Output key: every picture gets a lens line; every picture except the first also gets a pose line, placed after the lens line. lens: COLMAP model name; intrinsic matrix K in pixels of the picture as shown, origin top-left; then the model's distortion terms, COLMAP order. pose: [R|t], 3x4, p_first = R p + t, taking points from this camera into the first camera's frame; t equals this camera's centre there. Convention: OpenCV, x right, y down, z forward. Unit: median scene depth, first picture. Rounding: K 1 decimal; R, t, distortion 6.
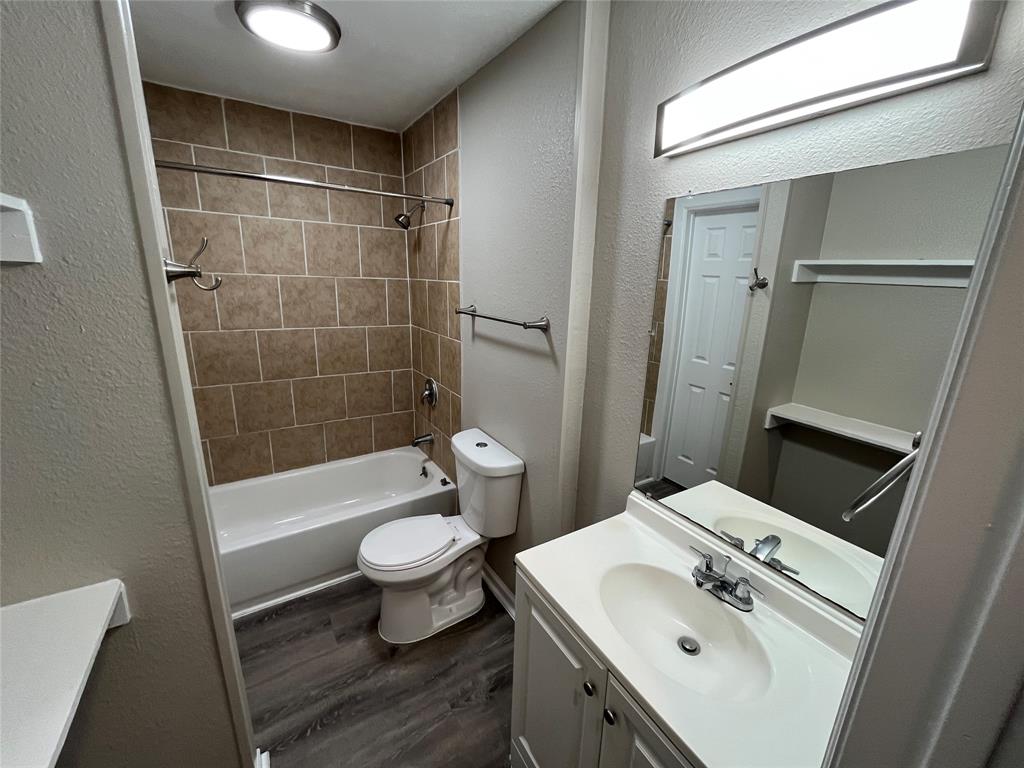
lens RADIAL K [[410.8, 0, 507.6], [0, 410.8, 388.3], [0, 0, 1]] dist [-0.000621, 0.000031]
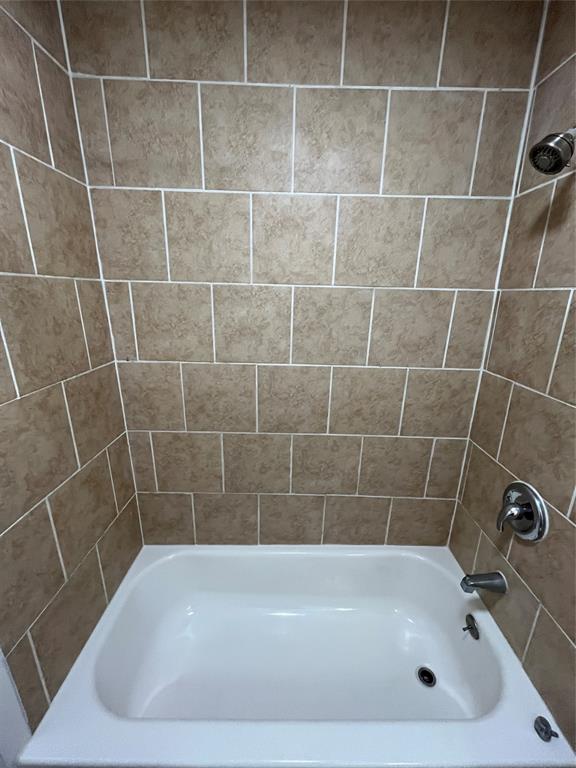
lens RADIAL K [[308.1, 0, 294.5], [0, 308.1, 385.7], [0, 0, 1]] dist [-0.000621, 0.000031]
pose [[0.854228, 0.138229, -0.501186, -0.272075], [-0.129558, 0.990193, 0.052280, -0.134958], [0.503497, 0.020274, 0.863759, 0.547318]]
